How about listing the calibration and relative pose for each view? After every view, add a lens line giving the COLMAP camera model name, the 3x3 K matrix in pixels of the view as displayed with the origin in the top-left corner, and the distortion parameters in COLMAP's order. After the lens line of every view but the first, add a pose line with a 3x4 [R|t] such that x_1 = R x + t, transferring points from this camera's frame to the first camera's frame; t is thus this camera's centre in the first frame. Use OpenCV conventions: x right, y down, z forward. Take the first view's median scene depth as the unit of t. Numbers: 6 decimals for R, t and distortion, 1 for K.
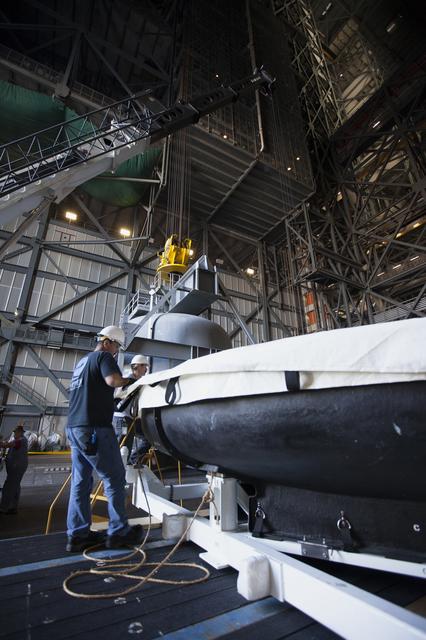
lens RADIAL K [[288.0, 0, 211.8], [0, 288.0, 322.4], [0, 0, 1]] dist [-0.049810, 0.019197]
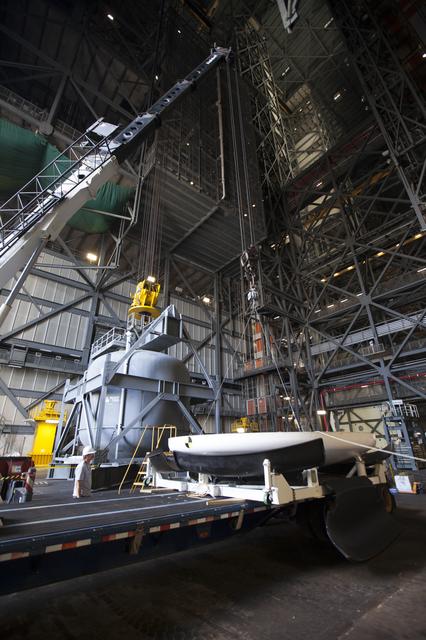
lens RADIAL K [[288.6, 0, 208.7], [0, 288.6, 321.1], [0, 0, 1]] dist [-0.048791, 0.019814]
pose [[0.986587, 0.062931, 0.150620, -0.020728], [-0.054250, 0.996658, -0.061065, -0.036035], [-0.153959, 0.052075, 0.986704, -0.092113]]
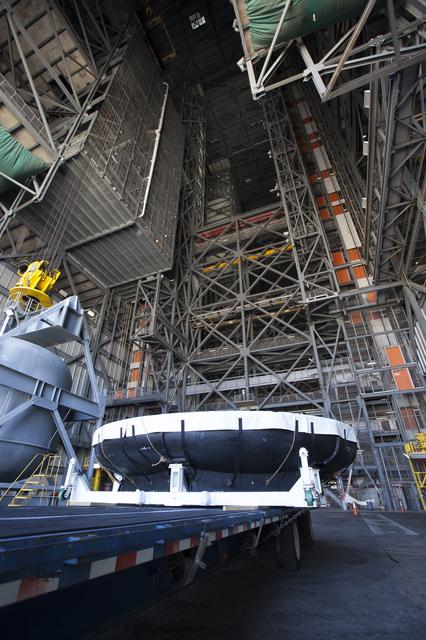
lens RADIAL K [[293.1, 0, 203.6], [0, 293.1, 321.5], [0, 0, 1]] dist [-0.050499, 0.021410]
pose [[0.799356, 0.328408, 0.503168, -0.058027], [-0.234114, 0.941466, -0.242553, 0.000244], [-0.553372, 0.076088, 0.829452, -0.044469]]
